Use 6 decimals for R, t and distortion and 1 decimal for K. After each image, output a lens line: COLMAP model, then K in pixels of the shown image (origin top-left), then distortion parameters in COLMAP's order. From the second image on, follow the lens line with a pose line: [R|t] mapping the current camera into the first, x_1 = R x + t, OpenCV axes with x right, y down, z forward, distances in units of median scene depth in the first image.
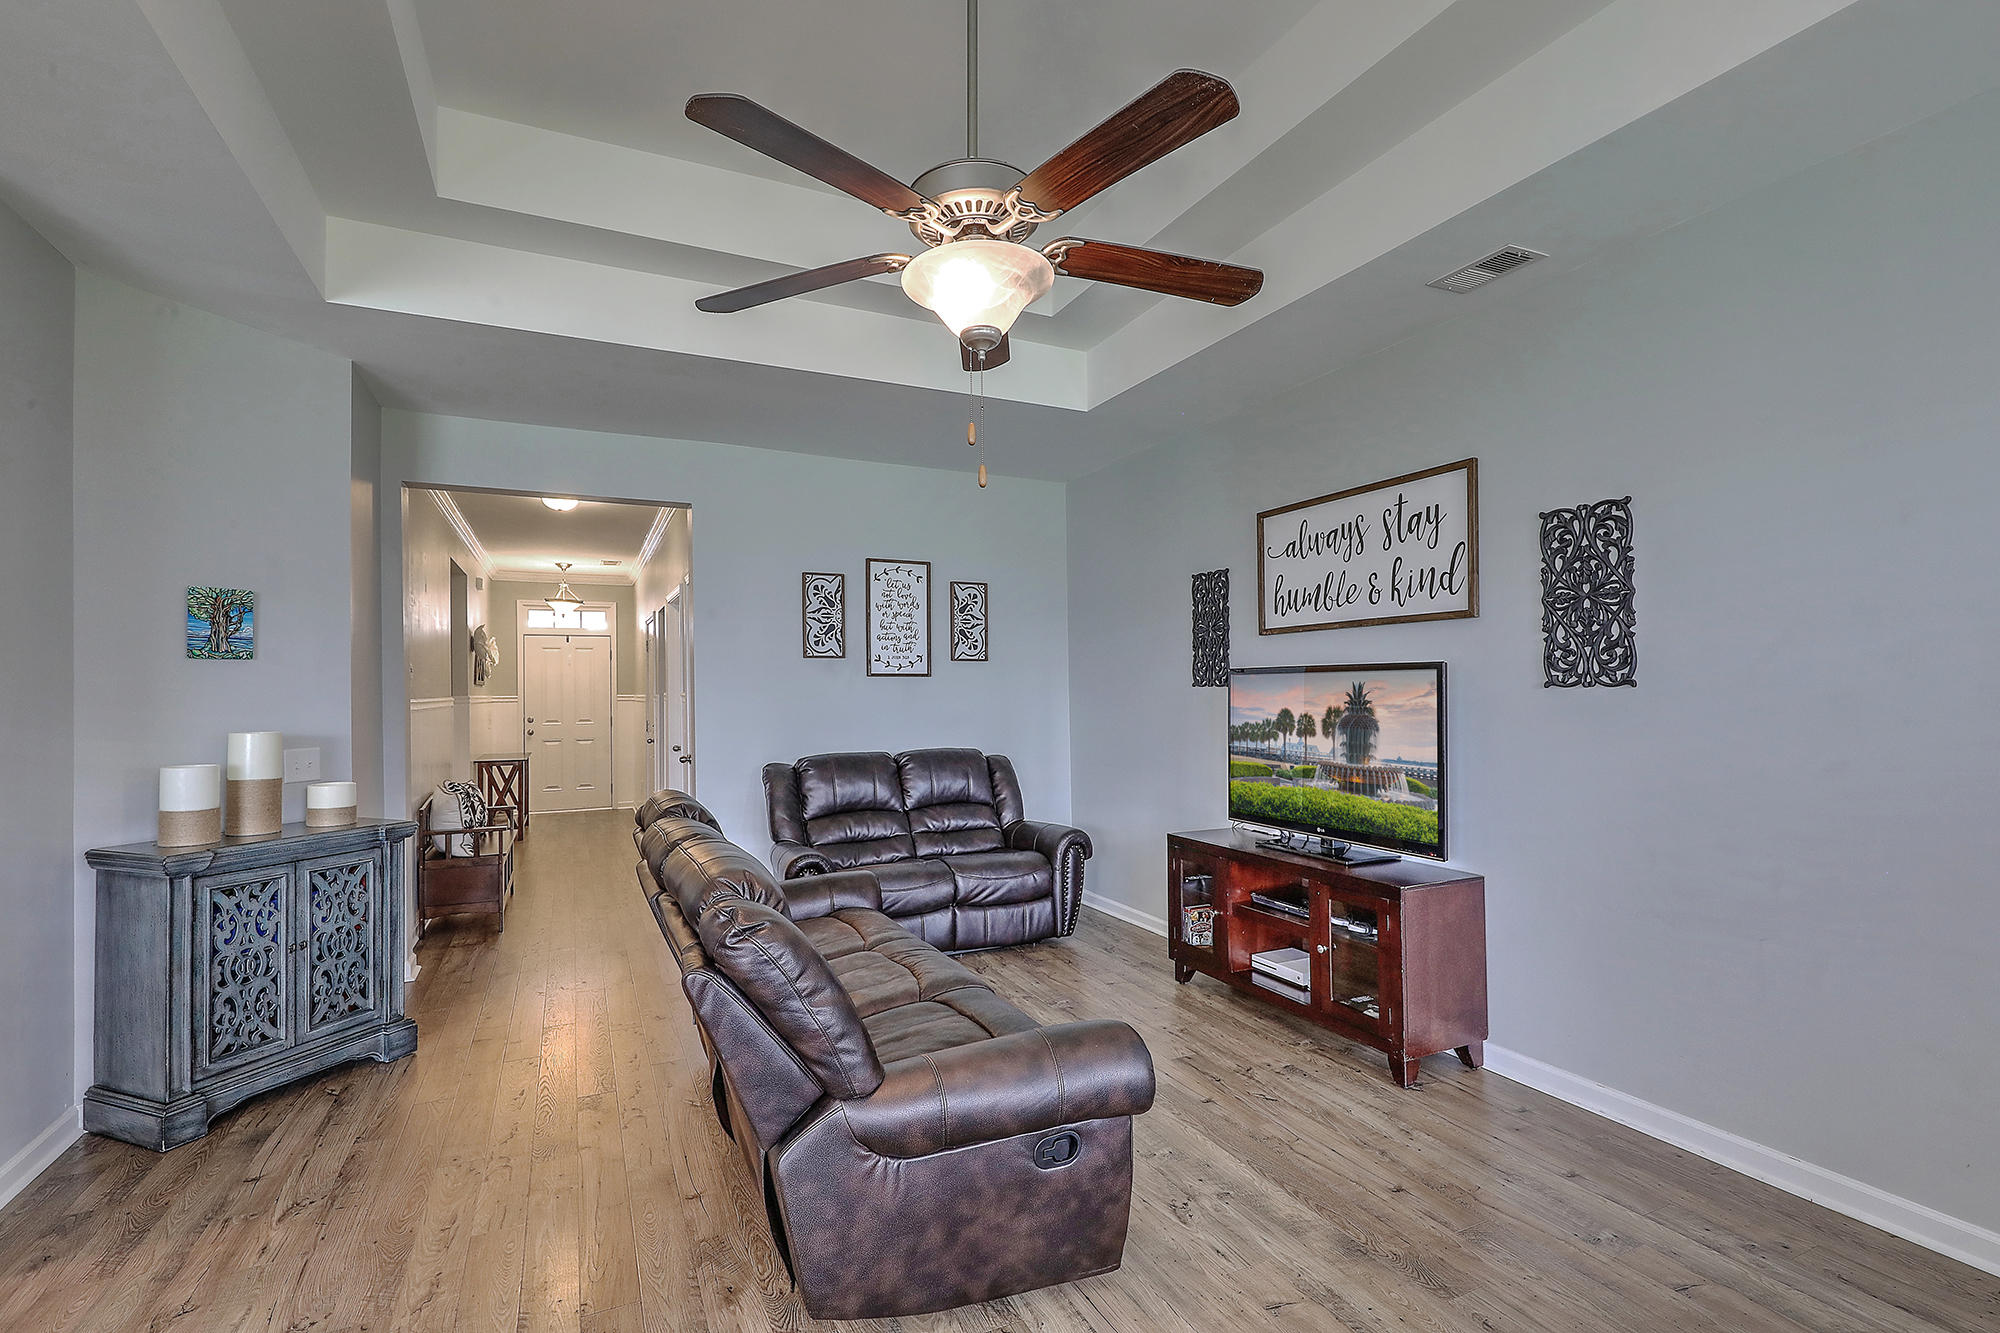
lens RADIAL K [[937.3, 0, 1017.5], [0, 937.3, 662.0], [0, 0, 1]] dist [0.002791, -0.000971]
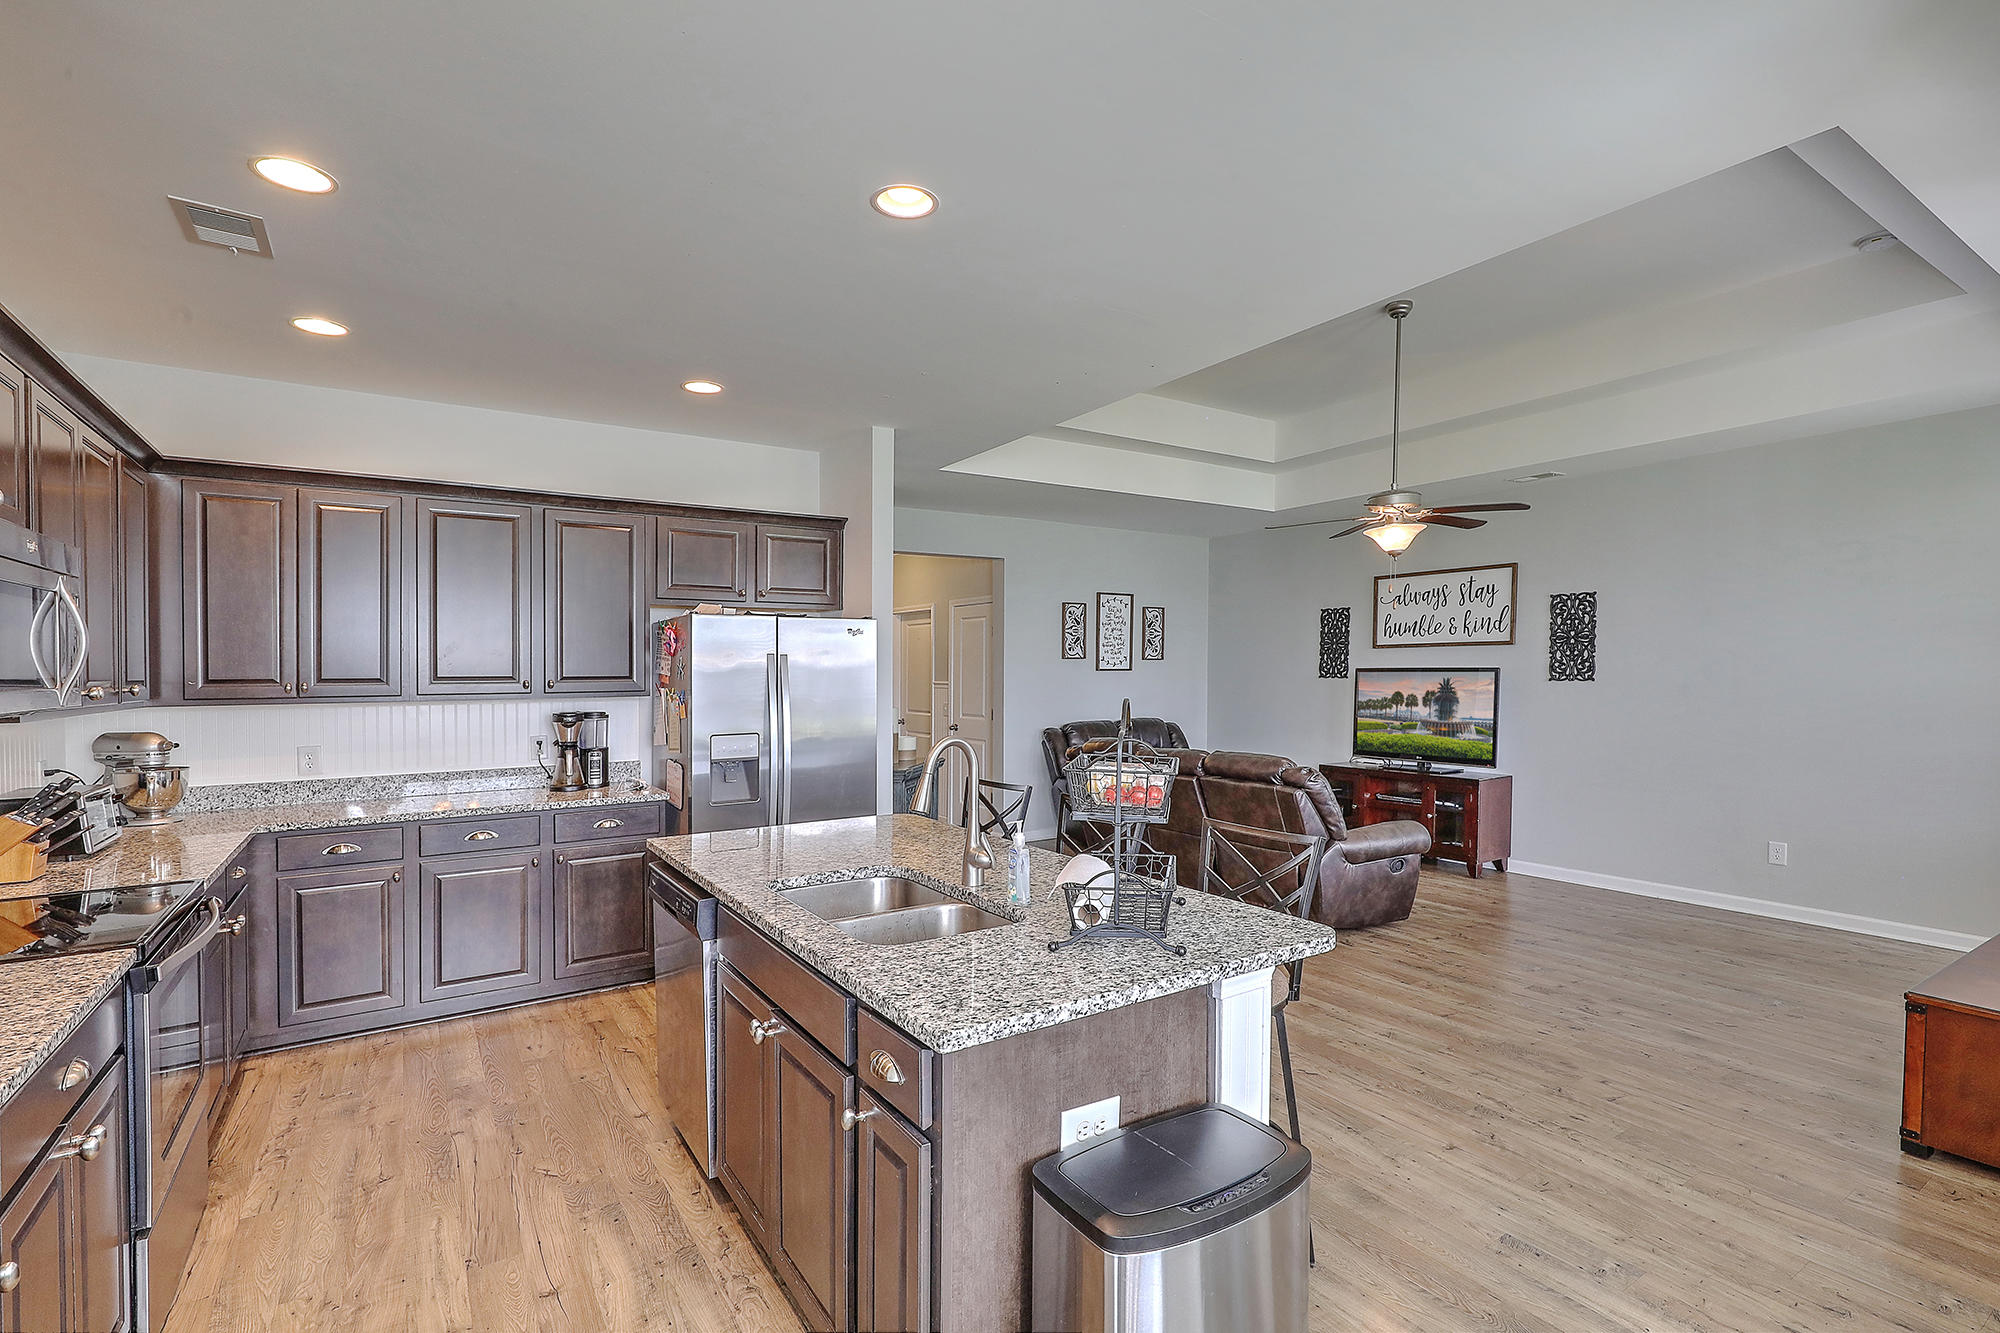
lens RADIAL K [[961.7, 0, 1035.3], [0, 961.7, 718.0], [0, 0, 1]] dist [0.009211, -0.000880]
pose [[0.989734, -0.009177, 0.142626, -0.688707], [-0.002418, 0.996719, 0.080907, -0.048520], [-0.142901, -0.080421, 0.986464, -0.747599]]
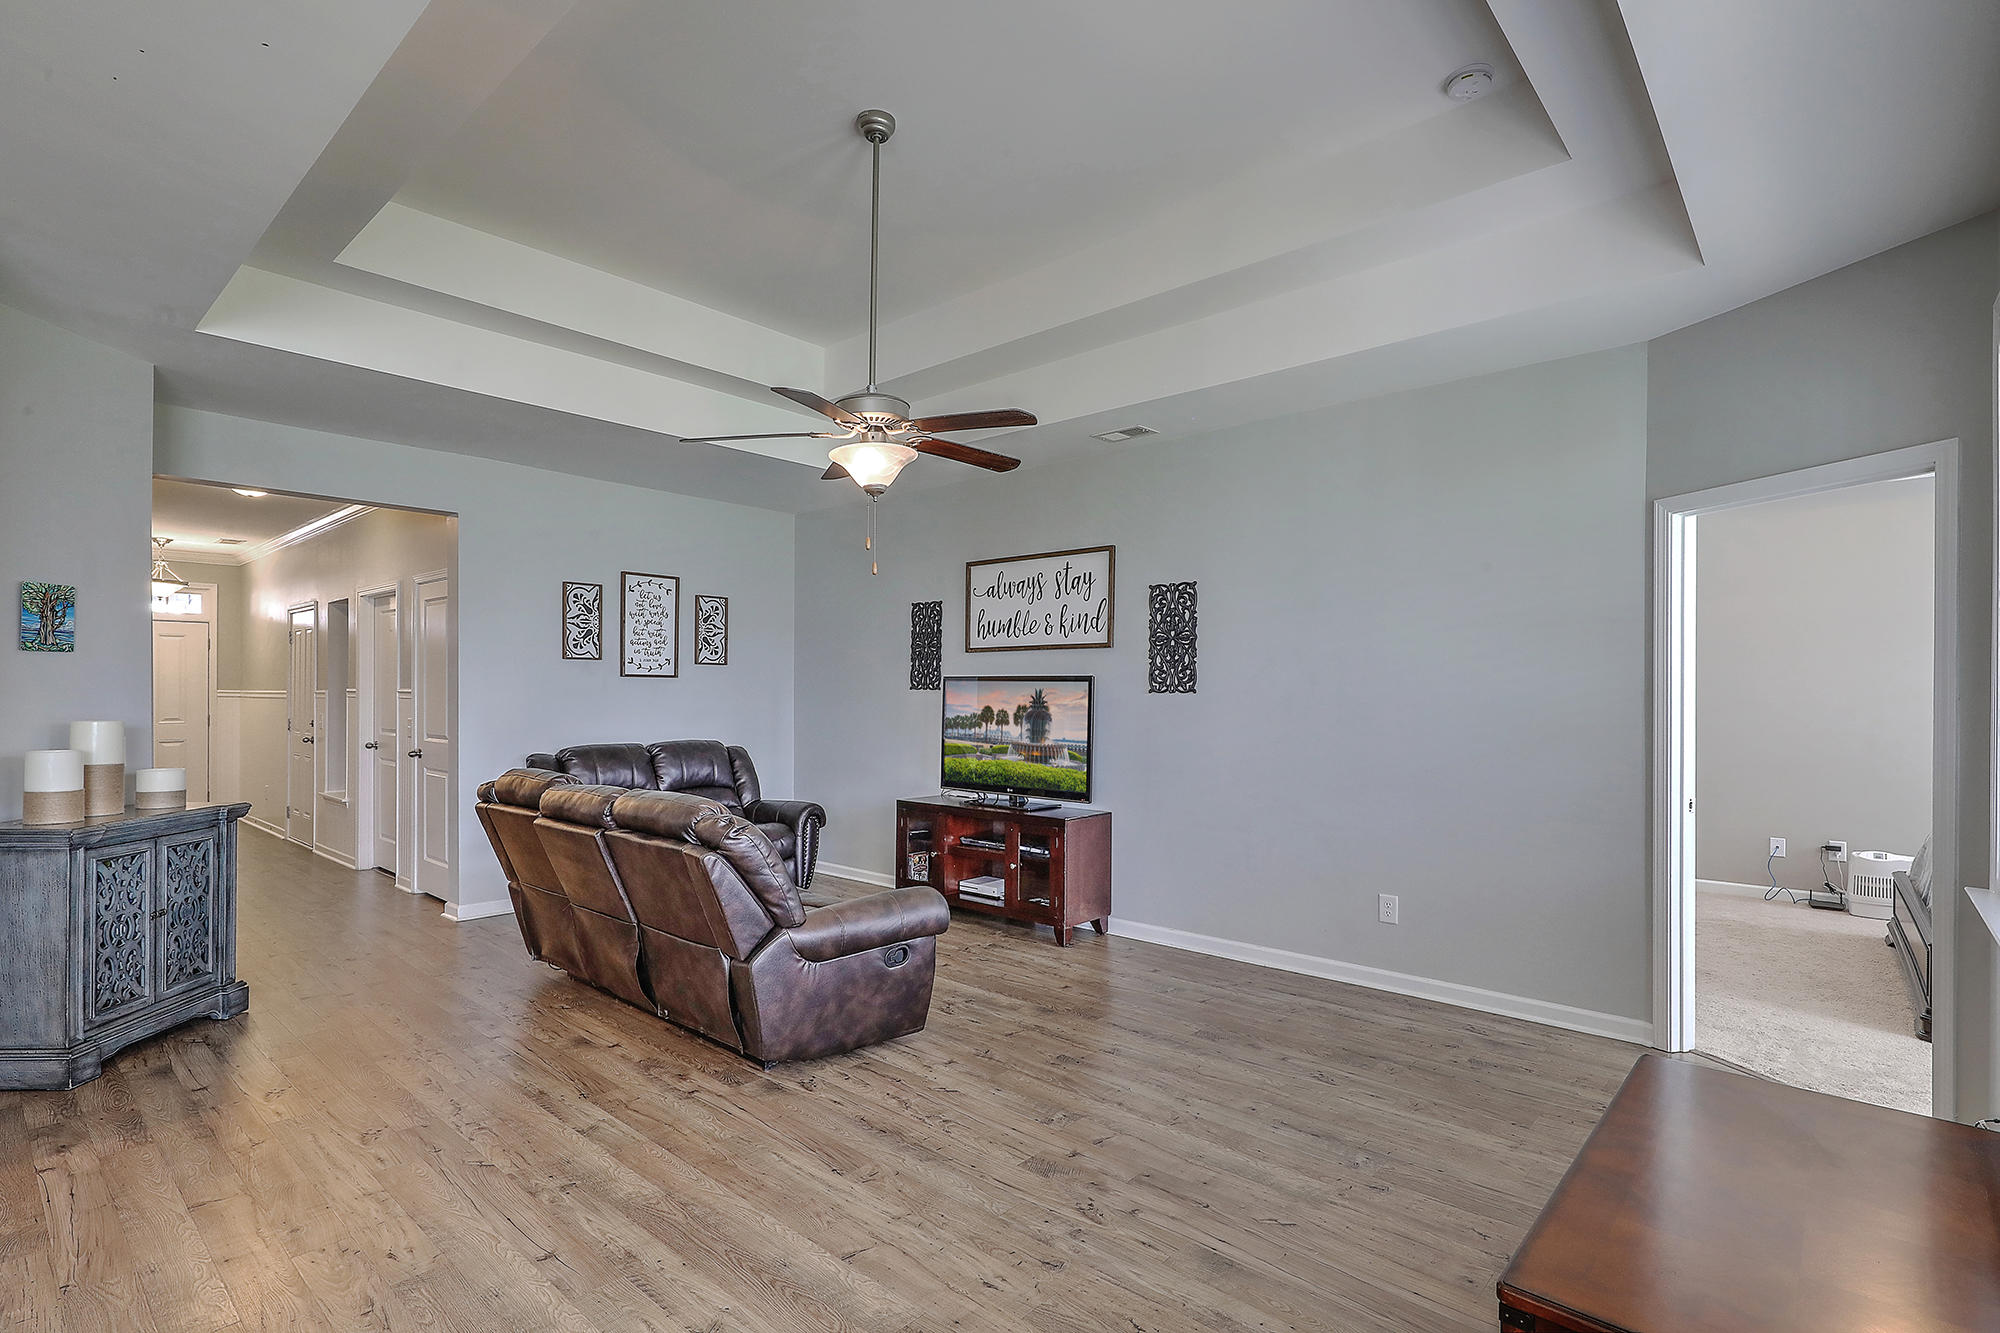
lens RADIAL K [[961.7, 0, 1040.5], [0, 961.7, 708.1], [0, 0, 1]] dist [0.009211, -0.000880]
pose [[0.919064, 0.005276, 0.394074, -0.220030], [-0.023553, 0.998858, 0.041558, -0.009518], [-0.393405, -0.047476, 0.918139, -0.376449]]
